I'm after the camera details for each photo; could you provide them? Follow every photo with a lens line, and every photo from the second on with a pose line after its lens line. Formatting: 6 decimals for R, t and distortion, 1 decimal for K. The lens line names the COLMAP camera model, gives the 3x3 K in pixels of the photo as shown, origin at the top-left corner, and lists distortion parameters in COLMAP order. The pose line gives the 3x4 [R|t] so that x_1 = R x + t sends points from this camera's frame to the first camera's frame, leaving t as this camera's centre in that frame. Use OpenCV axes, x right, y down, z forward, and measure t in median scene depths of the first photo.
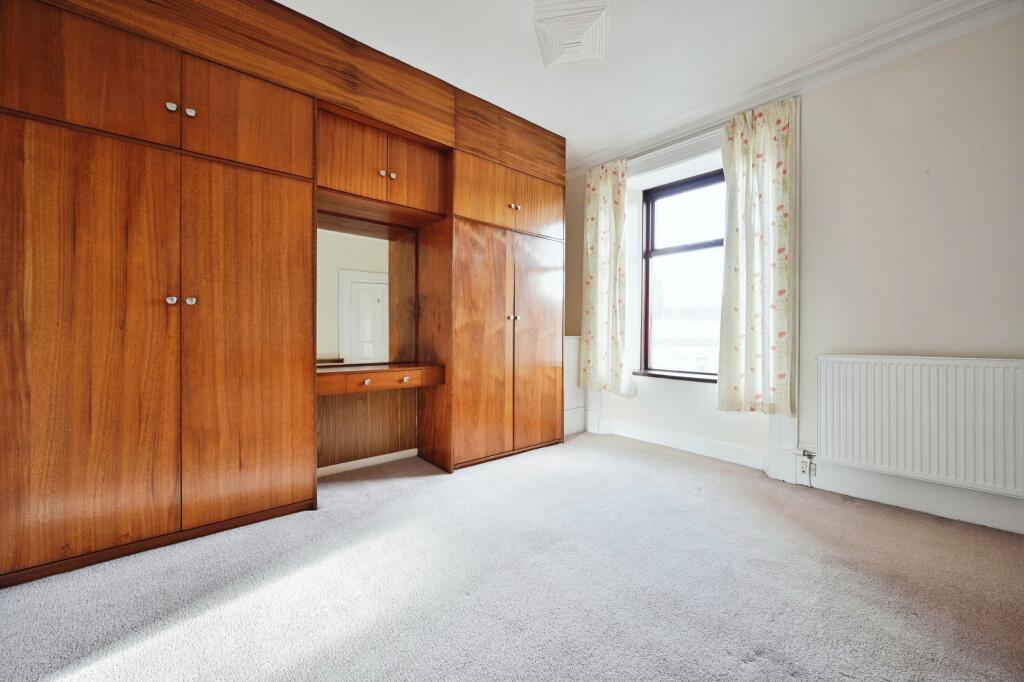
lens RADIAL K [[403.1, 0, 515.0], [0, 403.1, 334.5], [0, 0, 1]] dist [-0.000744, -0.000215]
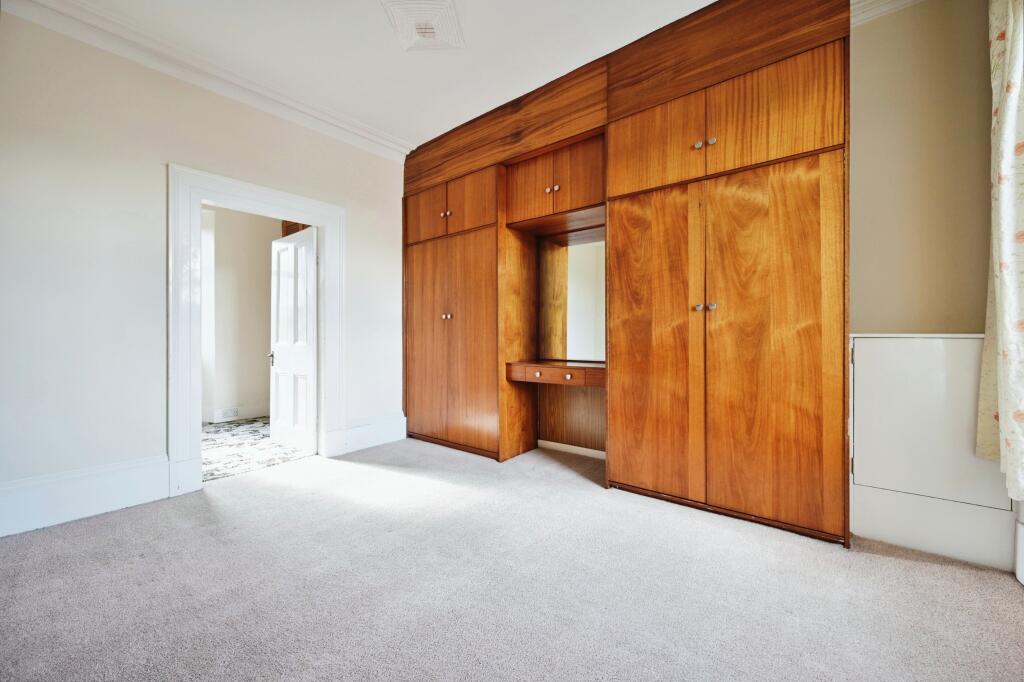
lens RADIAL K [[403.1, 0, 515.0], [0, 403.1, 334.5], [0, 0, 1]] dist [-0.000744, -0.000215]
pose [[0.174796, -0.008595, -0.984567, 0.681758], [0.002699, 0.999962, -0.008250, 0.009876], [0.984601, -0.001215, 0.174813, 0.637605]]
